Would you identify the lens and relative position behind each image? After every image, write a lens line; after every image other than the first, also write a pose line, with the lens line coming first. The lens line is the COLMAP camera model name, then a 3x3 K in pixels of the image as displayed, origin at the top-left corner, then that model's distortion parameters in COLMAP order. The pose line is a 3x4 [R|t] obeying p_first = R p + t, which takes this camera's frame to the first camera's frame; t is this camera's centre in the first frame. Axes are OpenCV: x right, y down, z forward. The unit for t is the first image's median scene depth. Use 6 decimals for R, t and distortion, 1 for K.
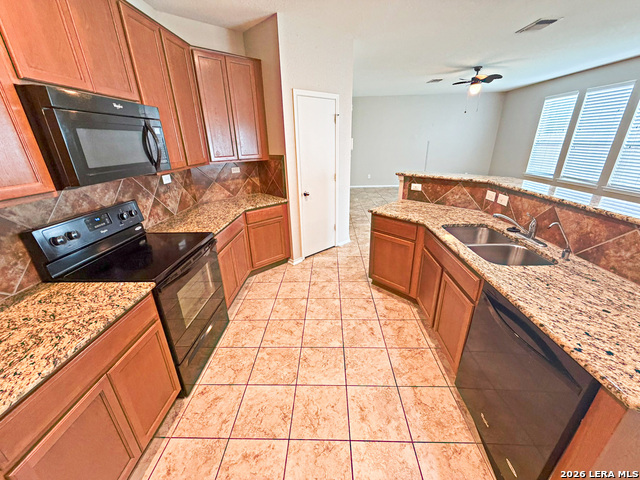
lens RADIAL K [[255.3, 0, 319.3], [0, 255.3, 240.7], [0, 0, 1]] dist [0.001886, 0.000079]
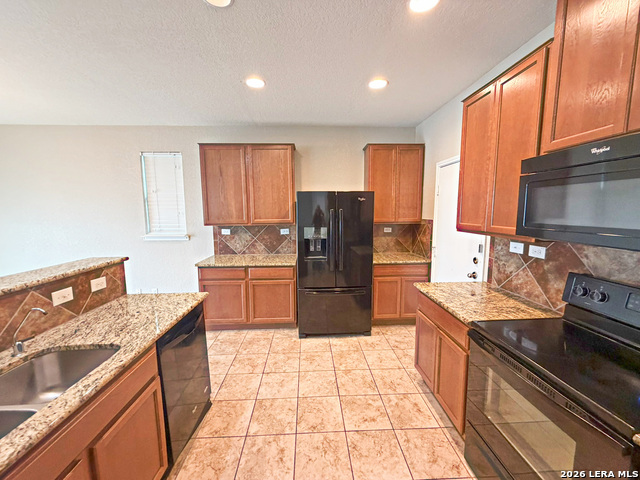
lens RADIAL K [[255.3, 0, 322.1], [0, 255.3, 241.2], [0, 0, 1]] dist [0.001886, 0.000079]
pose [[-0.994680, 0.047109, -0.091606, 0.067646], [-0.002490, 0.878041, 0.478578, -0.666863], [0.102979, 0.476261, -0.873253, 1.729047]]
